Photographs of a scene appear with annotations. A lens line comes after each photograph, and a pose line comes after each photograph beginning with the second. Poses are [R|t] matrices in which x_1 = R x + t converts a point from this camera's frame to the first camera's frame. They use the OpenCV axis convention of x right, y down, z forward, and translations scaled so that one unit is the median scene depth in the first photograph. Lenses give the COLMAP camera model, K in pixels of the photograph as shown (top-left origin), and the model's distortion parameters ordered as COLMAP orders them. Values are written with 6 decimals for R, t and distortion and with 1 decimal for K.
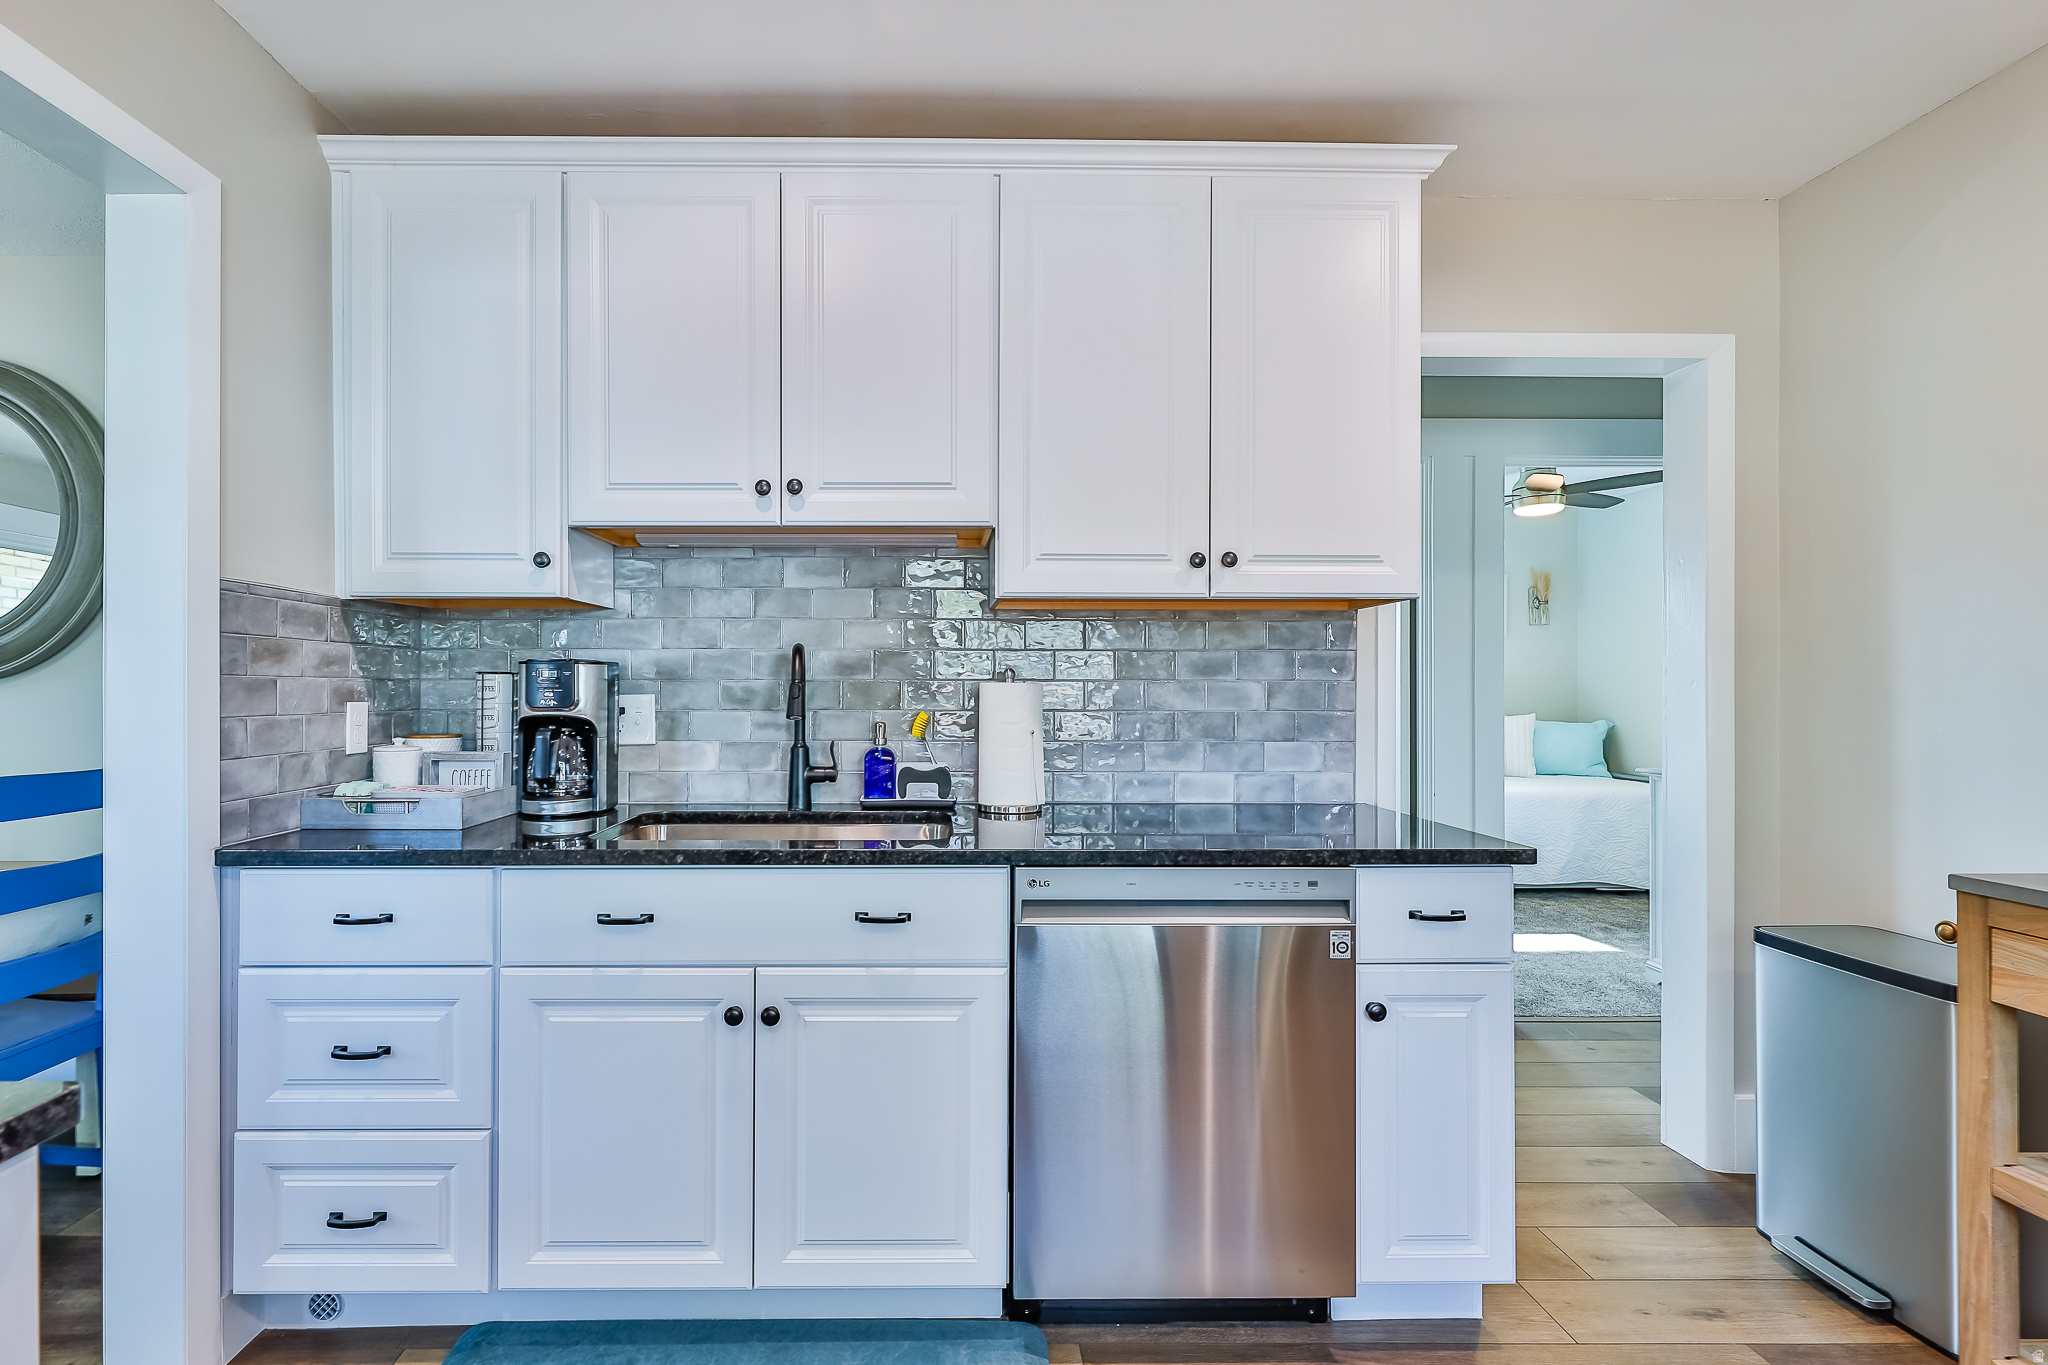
lens RADIAL K [[897.6, 0, 1013.2], [0, 897.6, 693.8], [0, 0, 1]] dist [-0.001641, 0.001009]
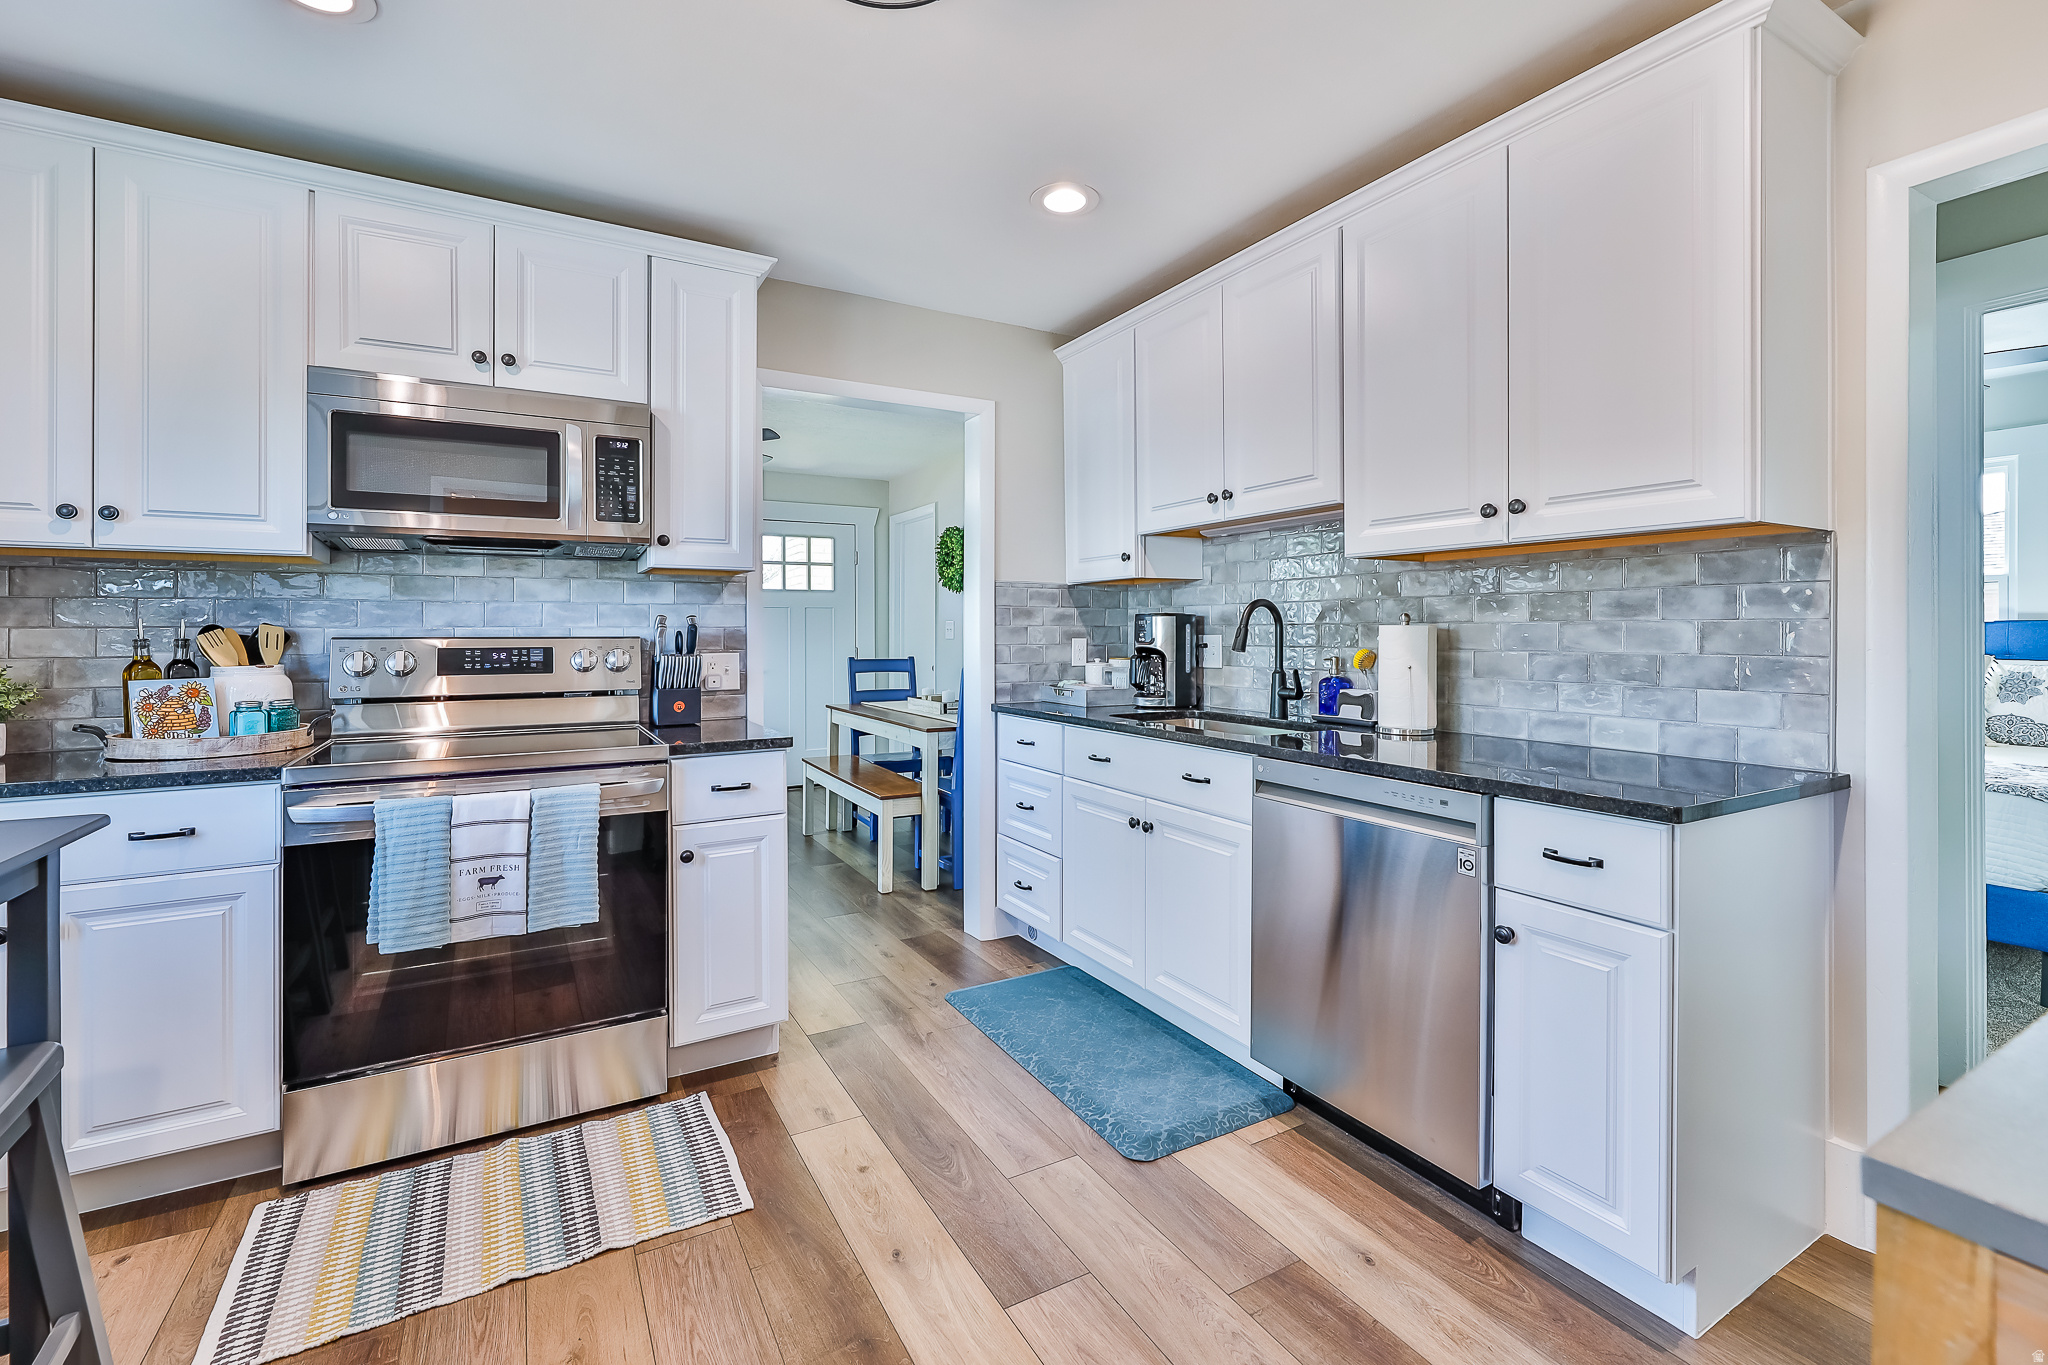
lens RADIAL K [[897.6, 0, 1048.7], [0, 897.6, 632.5], [0, 0, 1]] dist [-0.001641, 0.001009]
pose [[0.503207, -0.000637, -0.864166, 0.783584], [-0.001175, 0.999998, -0.001421, -0.000540], [0.864165, 0.001731, 0.503205, -0.000875]]
